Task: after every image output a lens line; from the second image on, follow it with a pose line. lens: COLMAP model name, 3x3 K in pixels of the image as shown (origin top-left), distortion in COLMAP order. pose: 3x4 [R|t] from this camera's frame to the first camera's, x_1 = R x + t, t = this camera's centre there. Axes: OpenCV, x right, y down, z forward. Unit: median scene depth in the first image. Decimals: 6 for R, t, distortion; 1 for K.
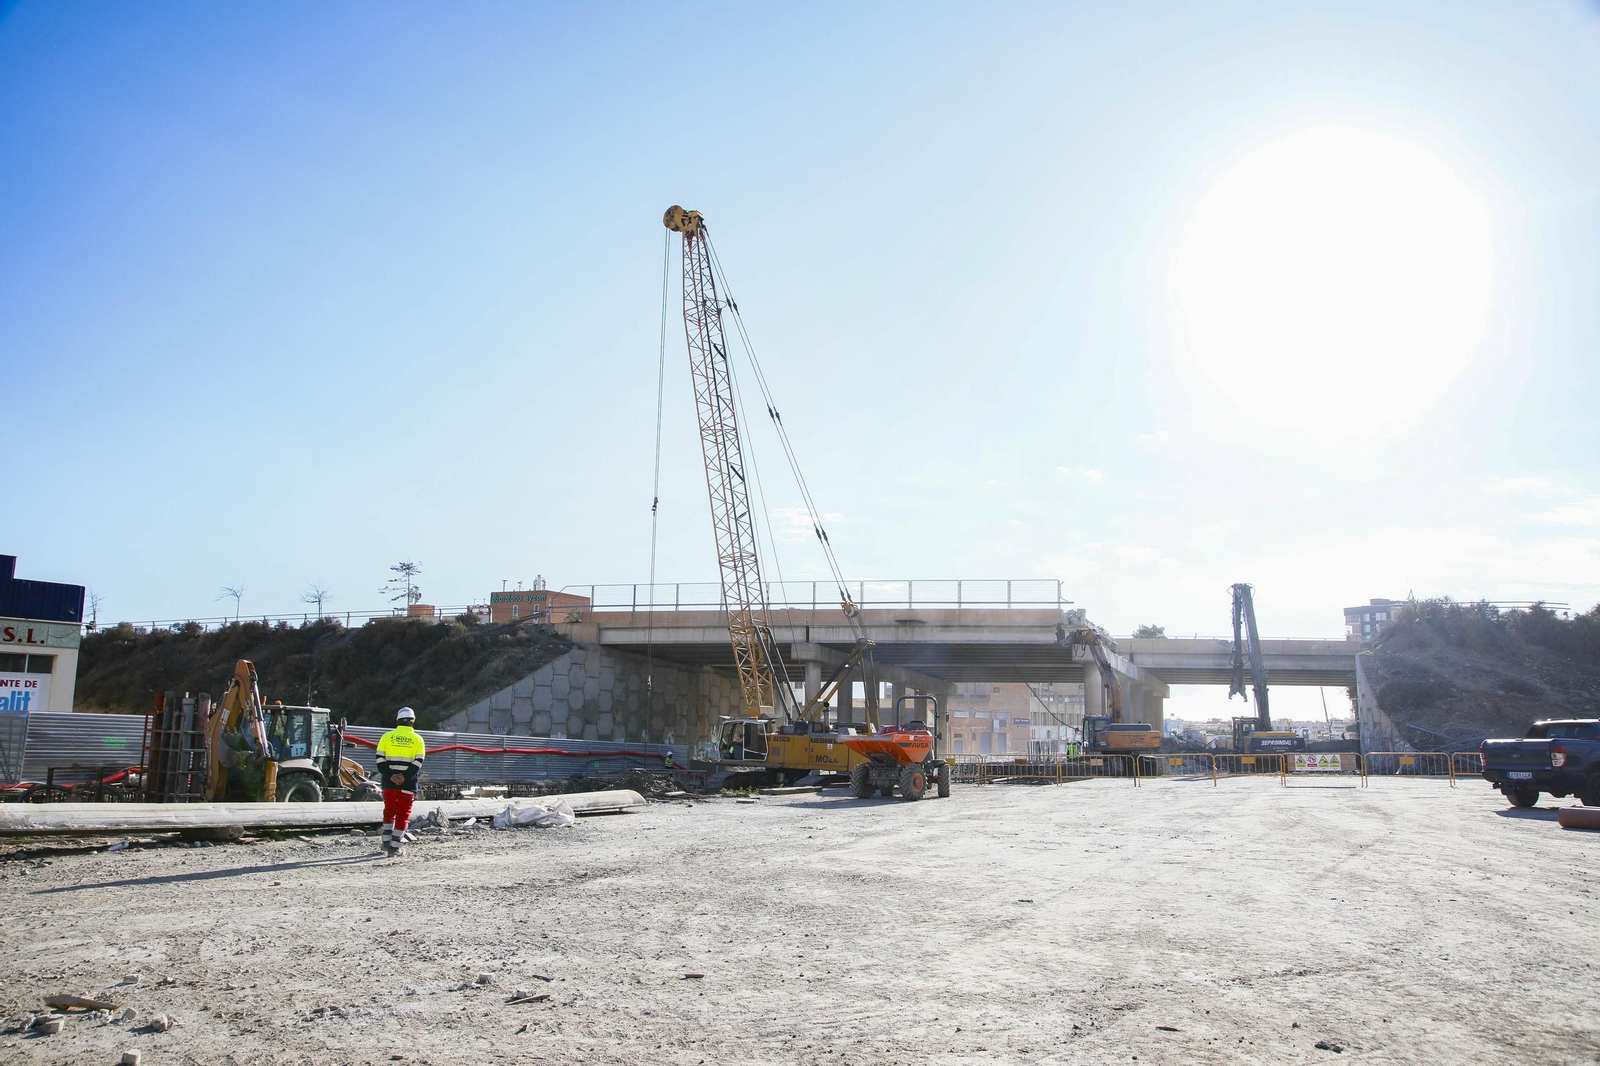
lens RADIAL K [[1108.6, 0, 796.2], [0, 1108.6, 529.9], [0, 0, 1]] dist [-0.117256, 0.078494]
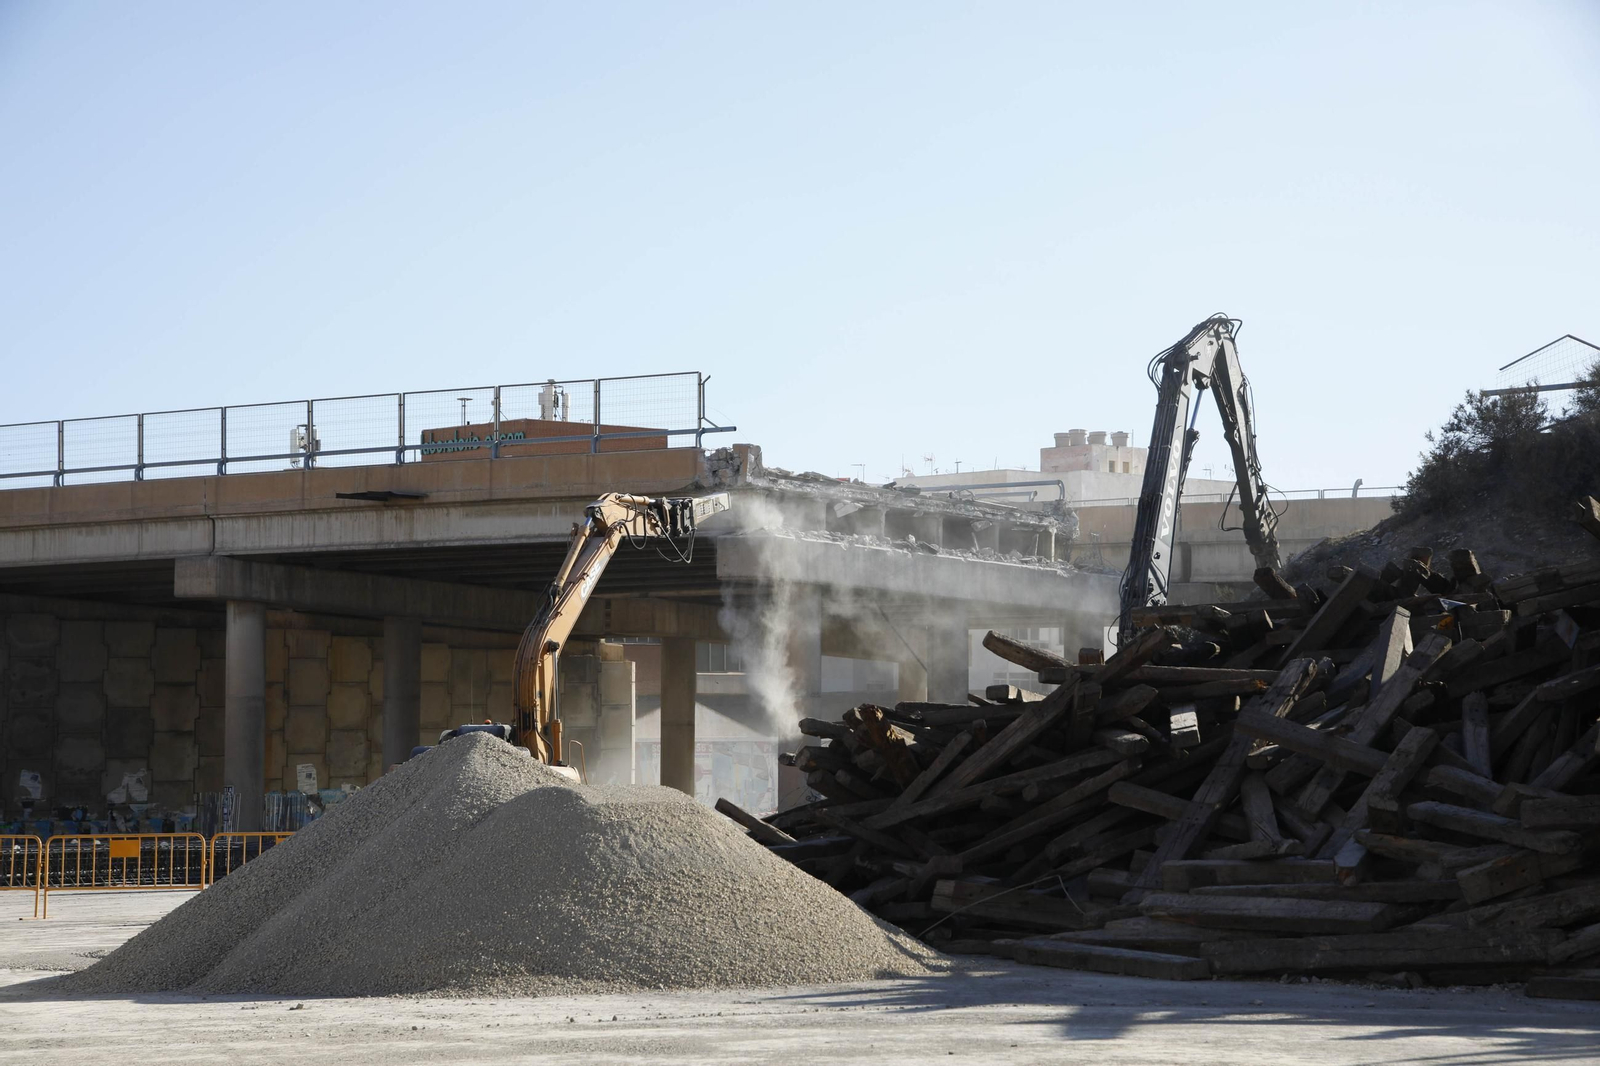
lens RADIAL K [[3039.6, 0, 791.8], [0, 3039.6, 540.6], [0, 0, 1]] dist [0.332584, 0.514737]
pose [[0.923166, -0.041633, -0.382139, 0.660291], [0.083910, 0.991969, 0.094637, 0.005387], [0.375130, -0.119431, 0.919246, 0.022629]]
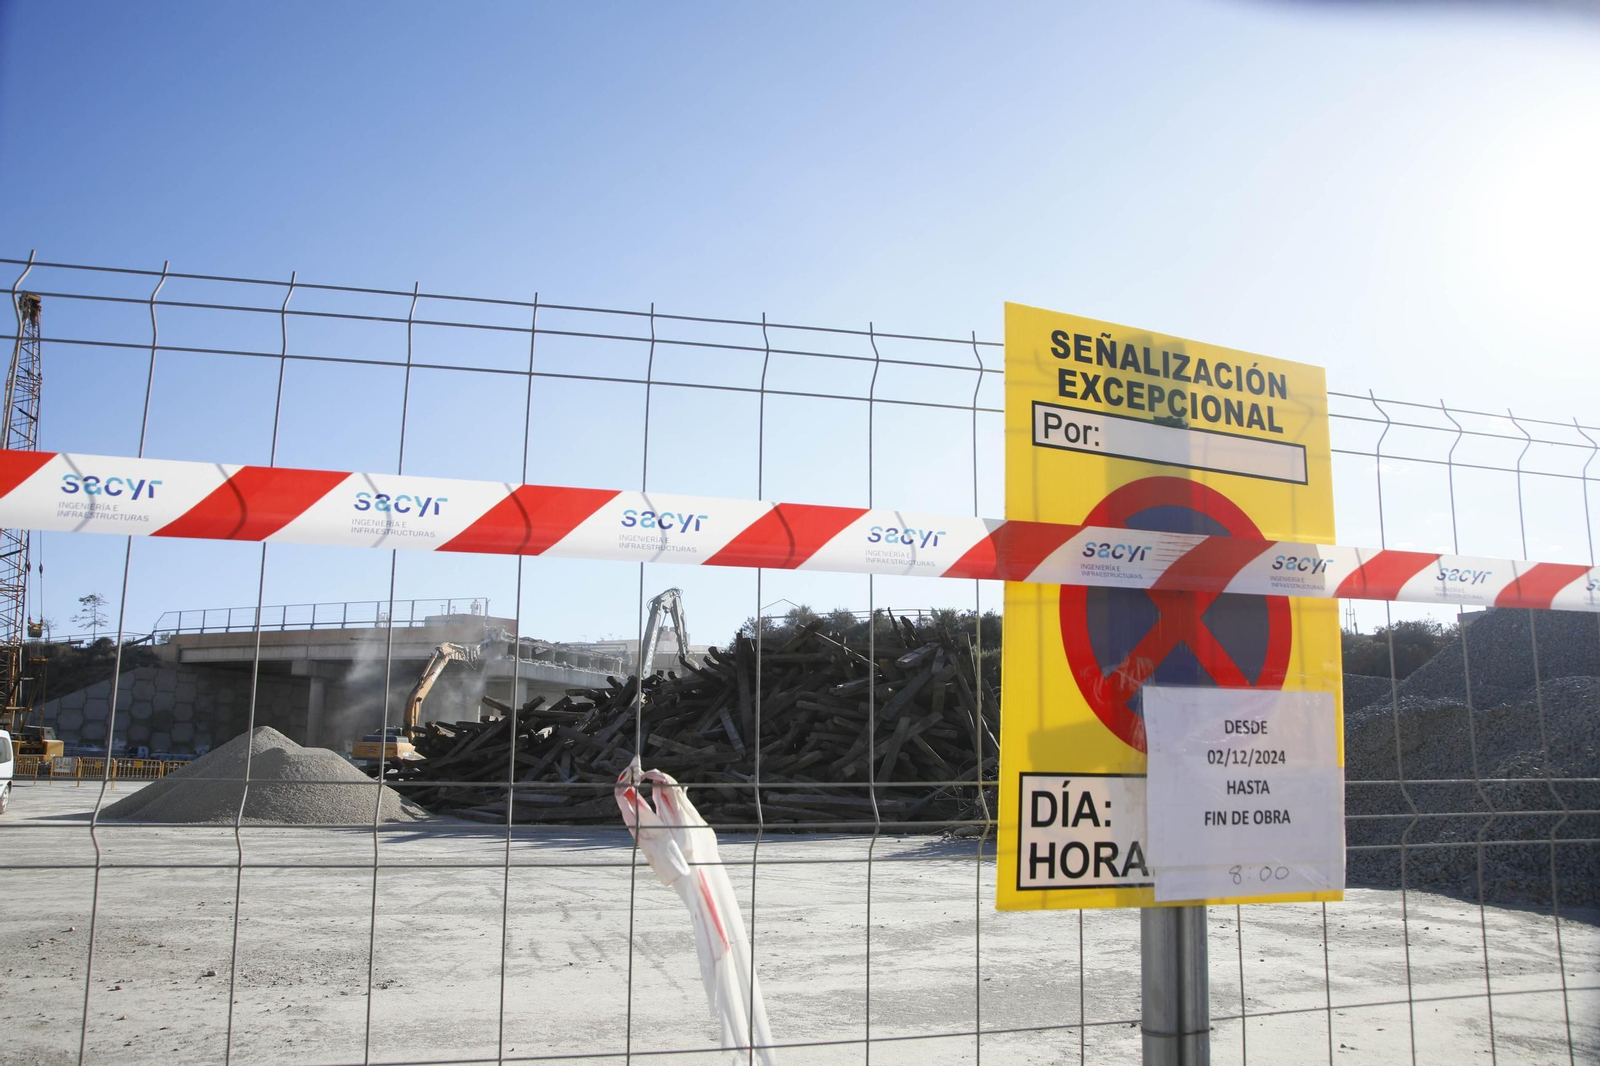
lens RADIAL K [[1108.6, 0, 796.2], [0, 1108.6, 529.9], [0, 0, 1]] dist [-0.117256, 0.078494]
pose [[0.977849, -0.039224, -0.205604, 0.726351], [0.036373, 0.999183, -0.017626, 0.009342], [0.206128, 0.009757, 0.978476, 0.039421]]
